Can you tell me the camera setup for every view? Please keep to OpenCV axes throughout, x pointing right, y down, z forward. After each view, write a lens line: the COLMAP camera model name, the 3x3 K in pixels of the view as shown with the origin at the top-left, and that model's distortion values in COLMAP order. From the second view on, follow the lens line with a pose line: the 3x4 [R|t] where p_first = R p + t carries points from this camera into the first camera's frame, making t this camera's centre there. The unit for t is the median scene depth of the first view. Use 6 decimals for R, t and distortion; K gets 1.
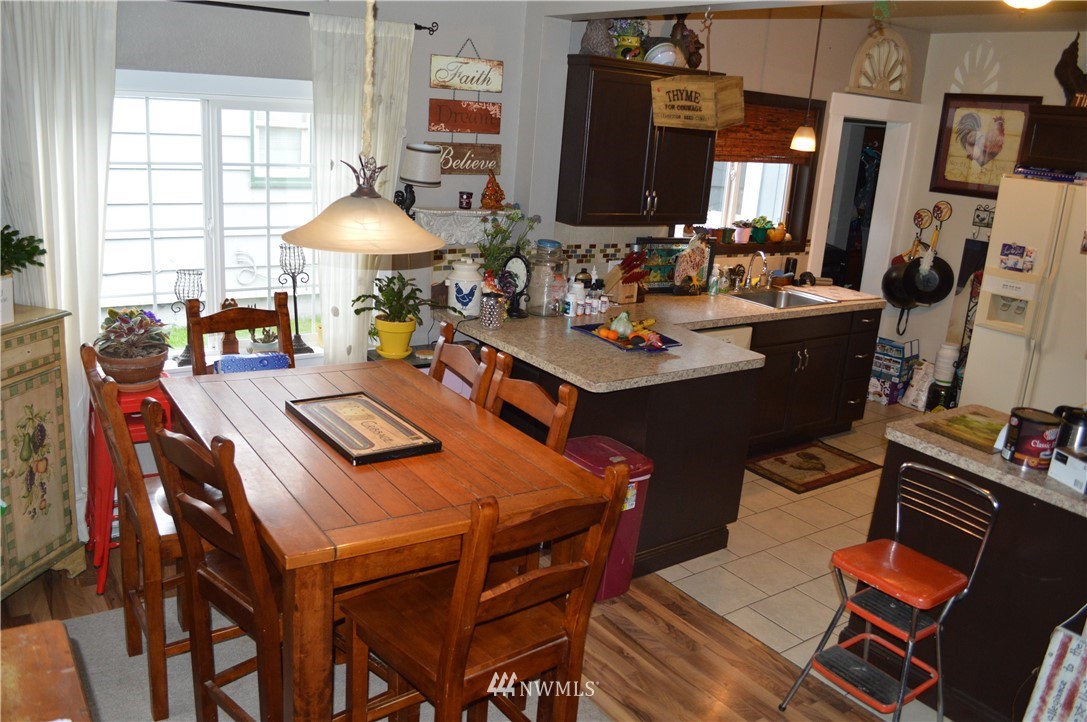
lens RADIAL K [[860.9, 0, 543.5], [0, 860.9, 361.0], [0, 0, 1]] dist [-0.008278, -0.004753]
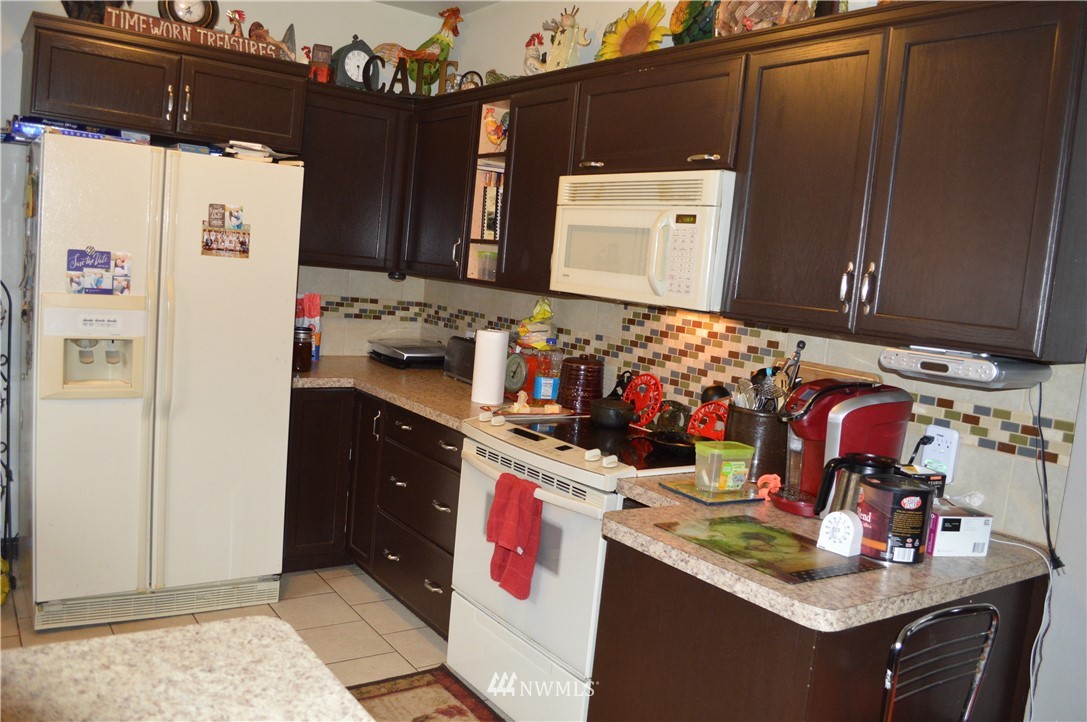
lens RADIAL K [[860.9, 0, 543.5], [0, 860.9, 361.0], [0, 0, 1]] dist [-0.008278, -0.004753]
pose [[0.007151, -0.187305, 0.982276, -0.036764], [0.182881, 0.965979, 0.182866, -0.112994], [-0.983109, 0.178332, 0.041162, 0.686960]]
